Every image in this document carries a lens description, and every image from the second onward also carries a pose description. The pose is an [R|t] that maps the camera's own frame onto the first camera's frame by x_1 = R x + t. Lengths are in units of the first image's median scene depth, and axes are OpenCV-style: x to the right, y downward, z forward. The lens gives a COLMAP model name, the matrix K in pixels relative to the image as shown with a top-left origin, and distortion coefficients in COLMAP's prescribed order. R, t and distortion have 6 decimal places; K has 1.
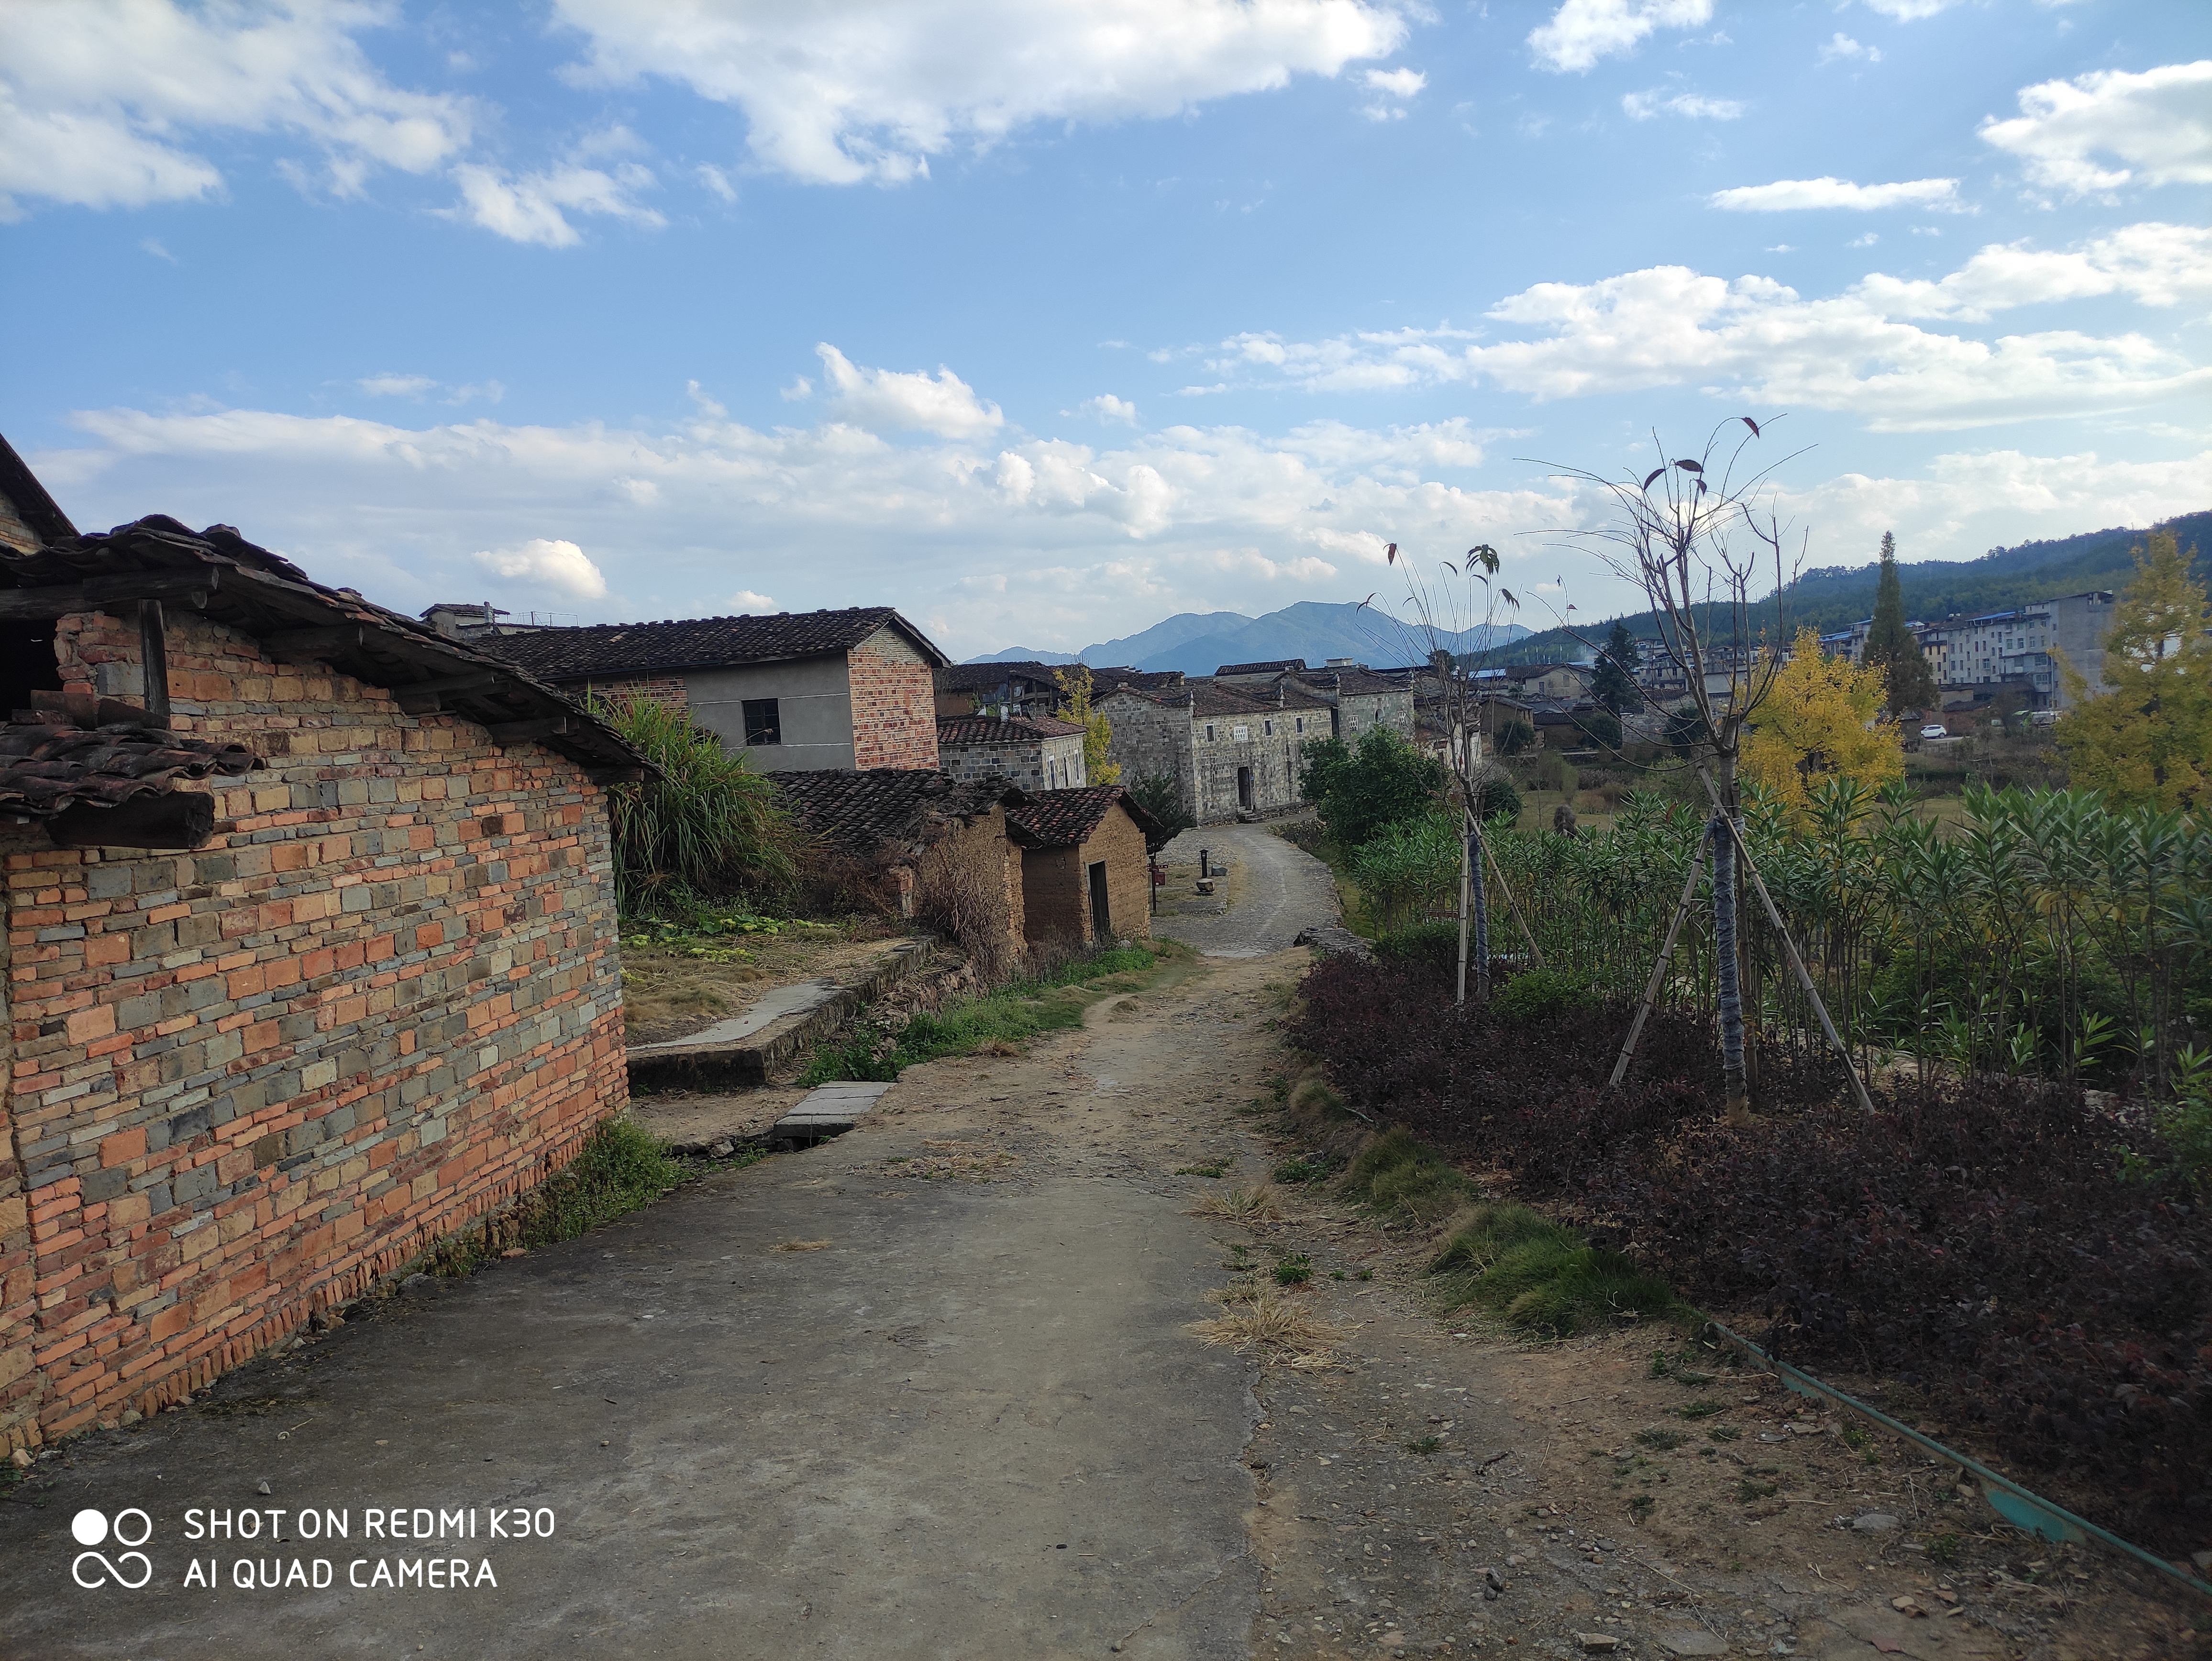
lens RADIAL K [[1605.3, 0, 1106.0], [0, 1605.3, 830.5], [0, 0, 1]] dist [0.003466, 0.000161]
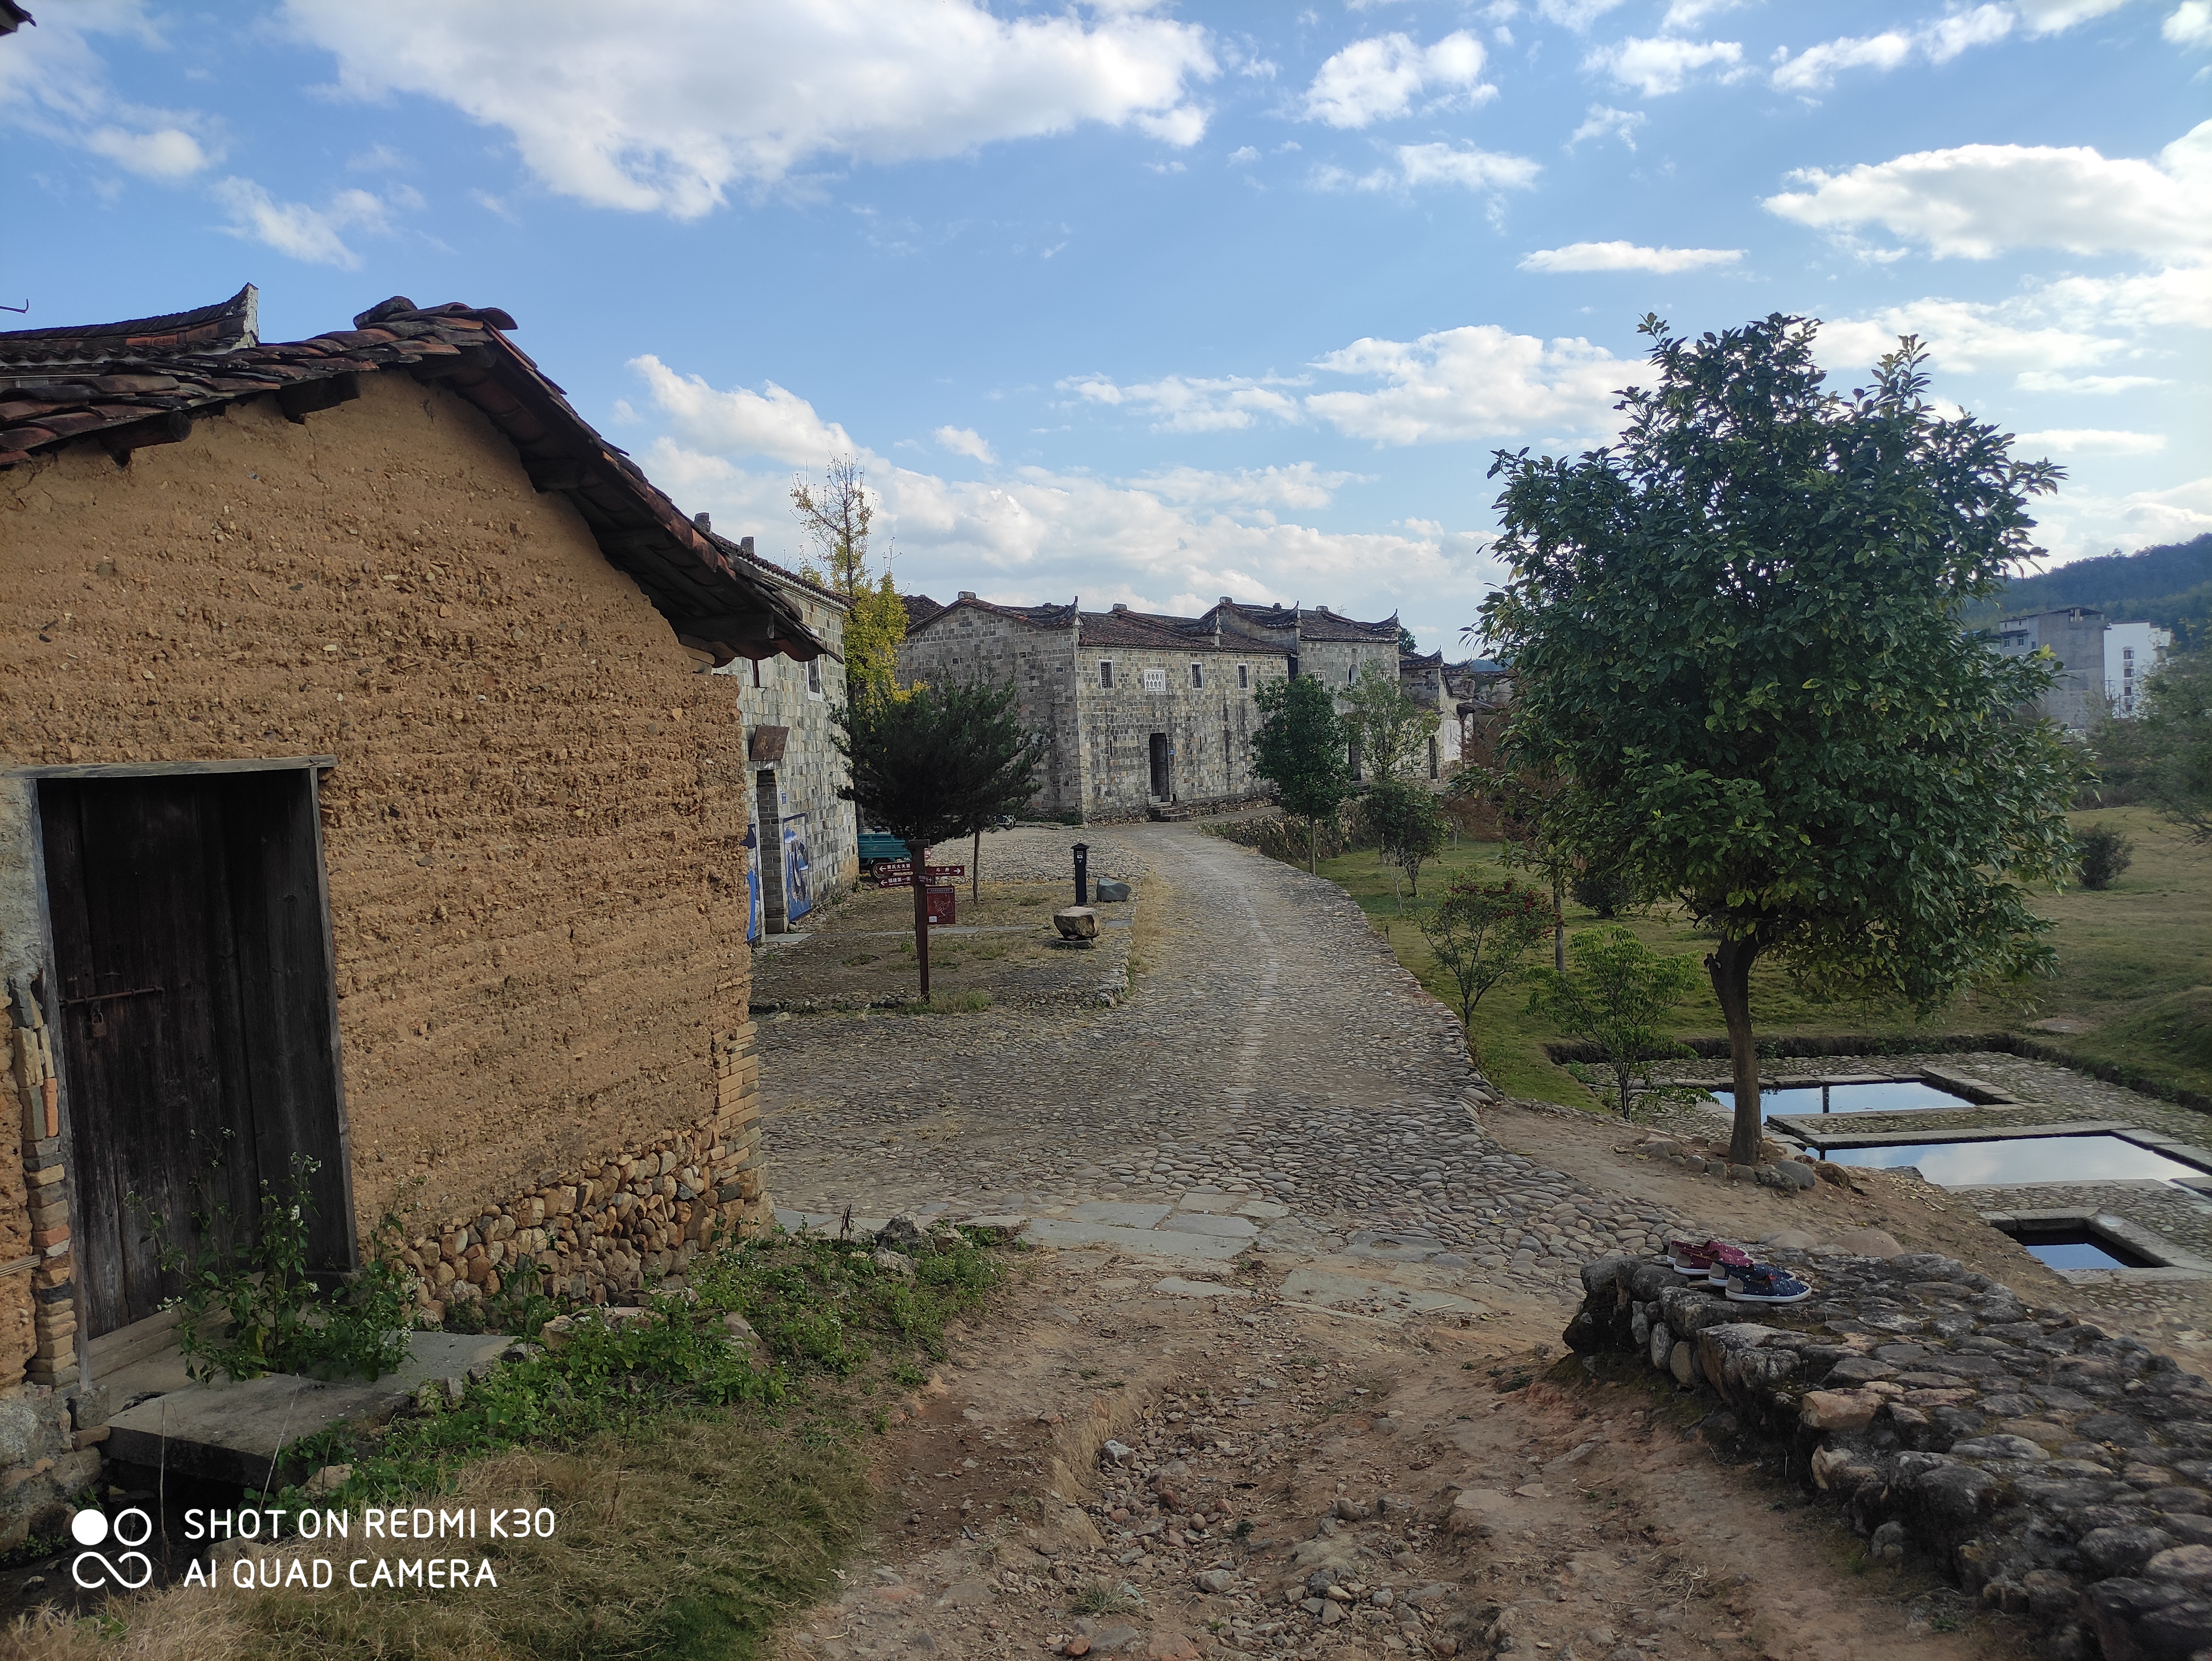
lens RADIAL K [[1592.2, 0, 1106.0], [0, 1592.2, 830.5], [0, 0, 1]] dist [0.064932, -0.069768]
pose [[0.998171, 0.013323, 0.058960, 0.028349], [-0.012188, 0.999734, -0.019564, 0.011571], [-0.059205, 0.018810, 0.998069, 0.373845]]
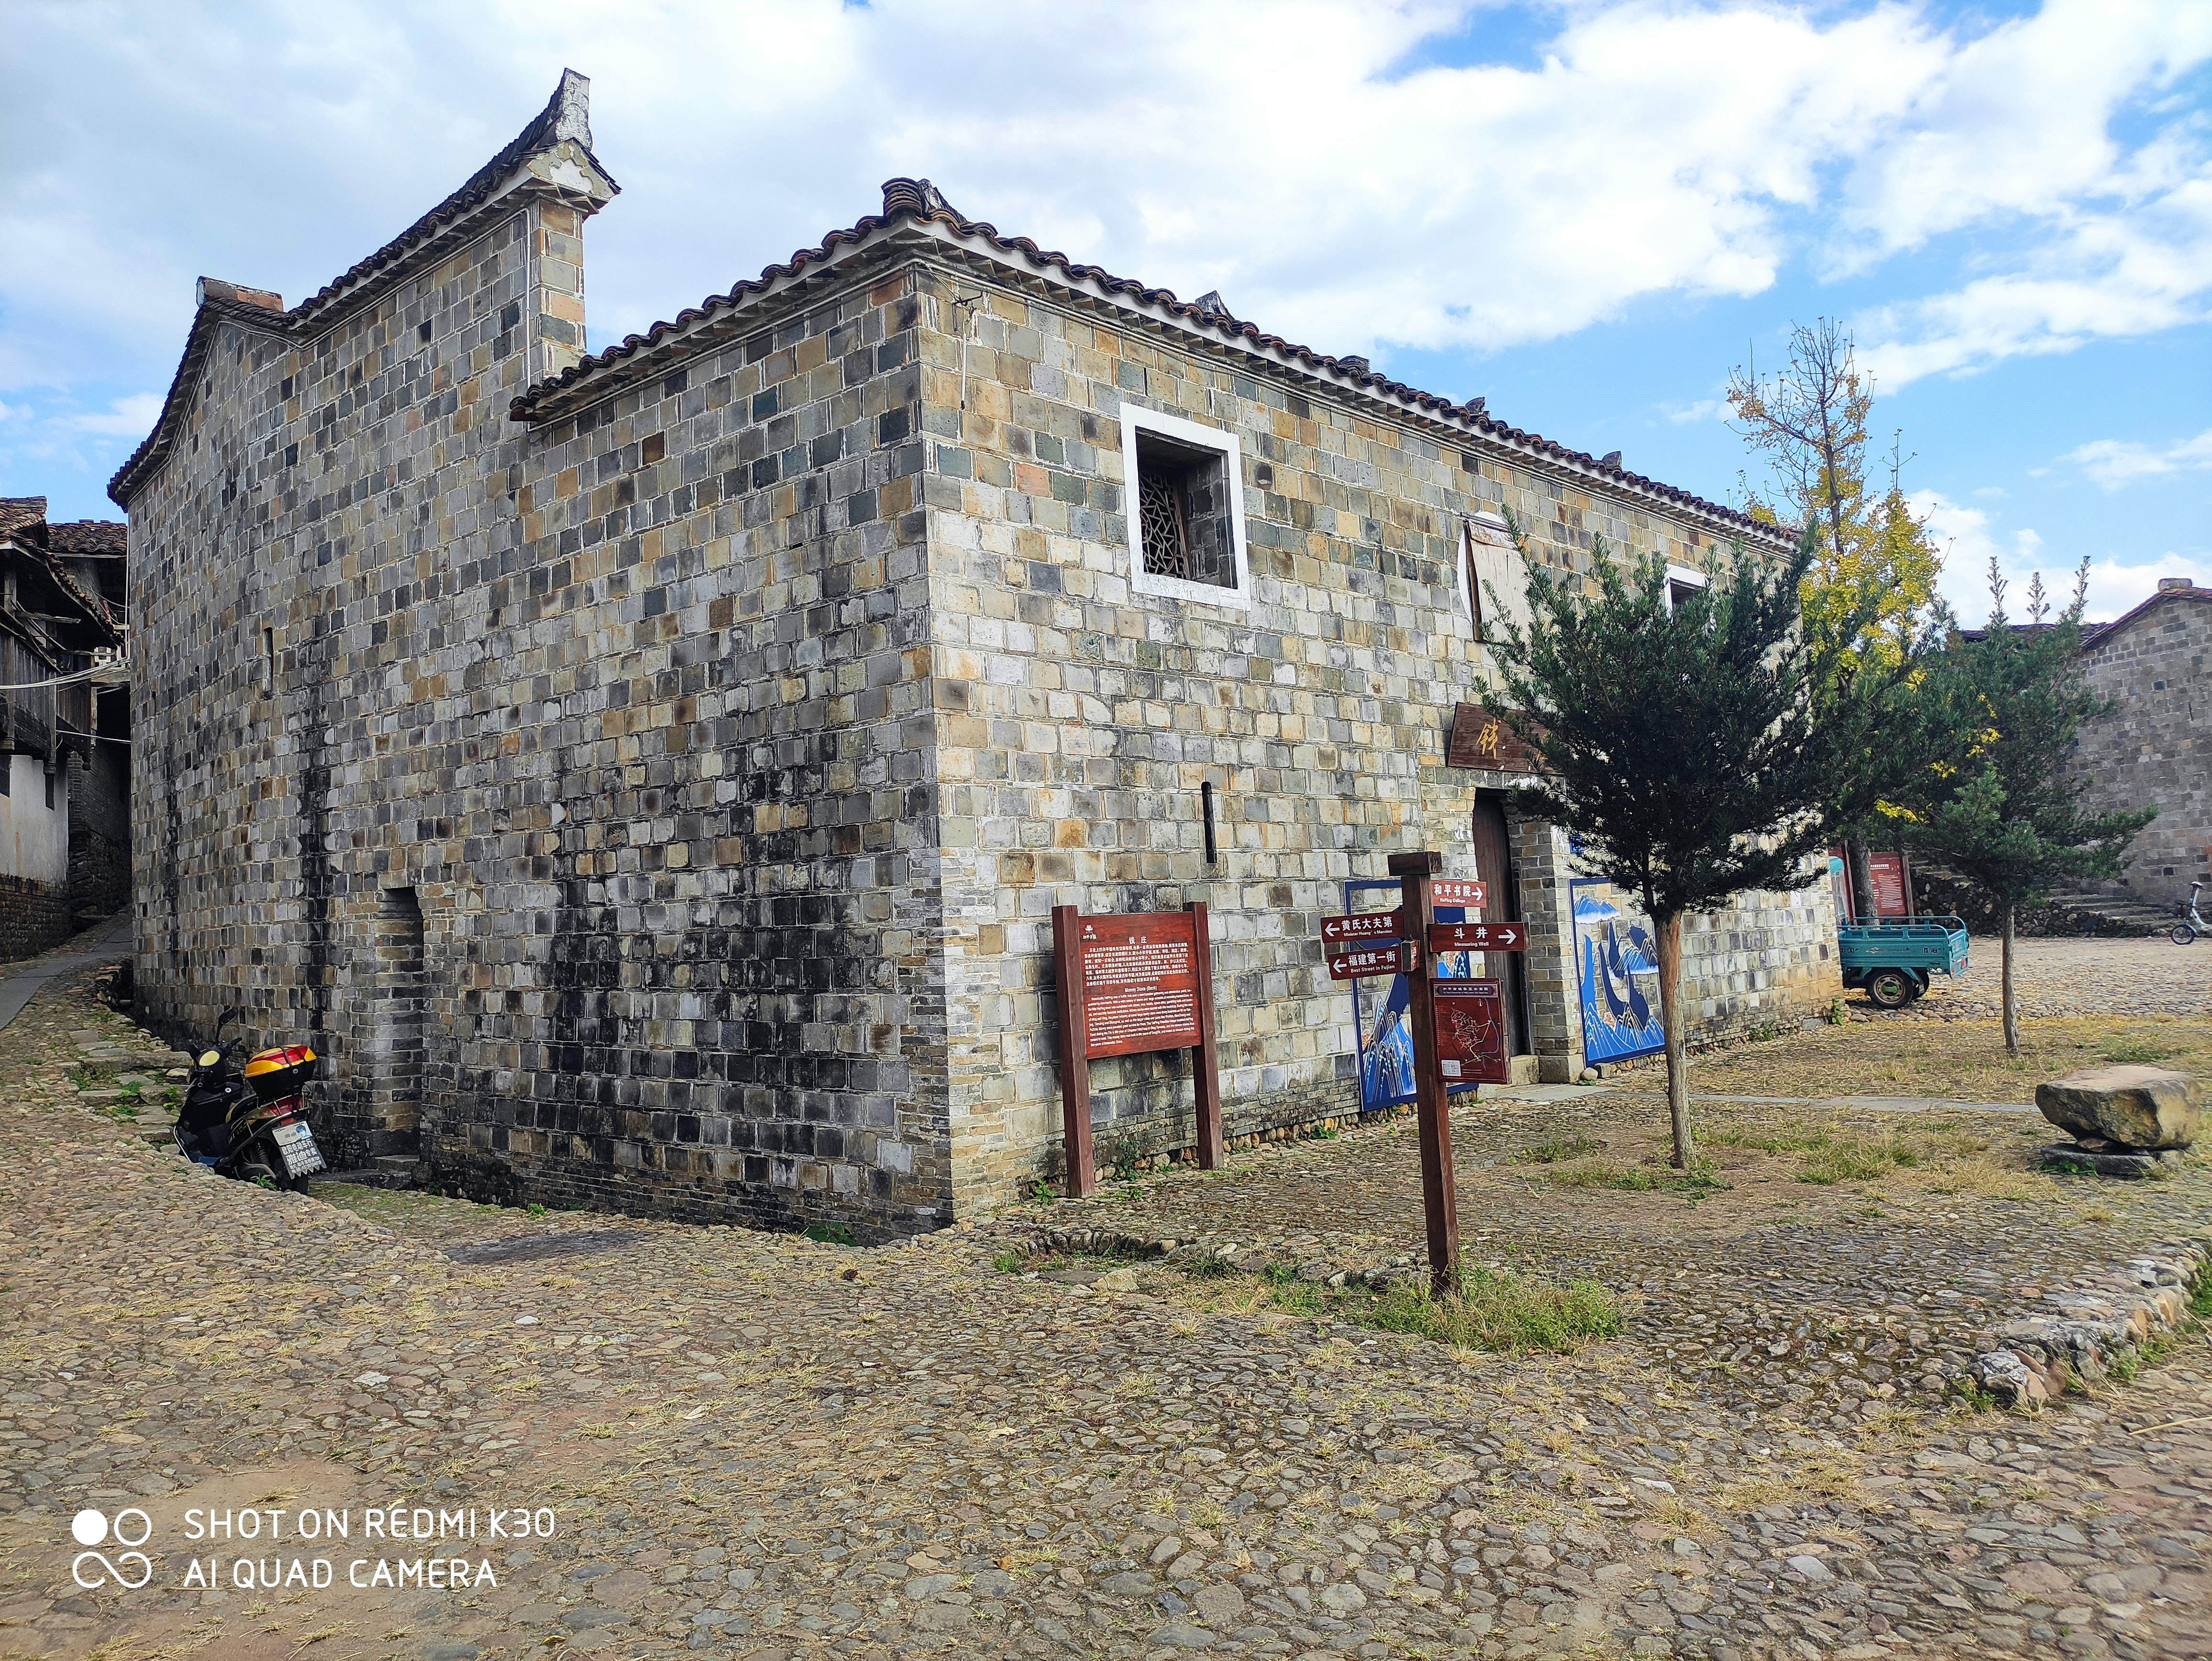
lens RADIAL K [[1592.2, 0, 1106.0], [0, 1592.2, 830.5], [0, 0, 1]] dist [0.064932, -0.069768]
pose [[0.778816, -0.022181, -0.626860, 0.053359], [-0.037689, 0.995914, -0.082066, 0.014800], [0.626119, 0.087540, 0.774798, 0.508922]]
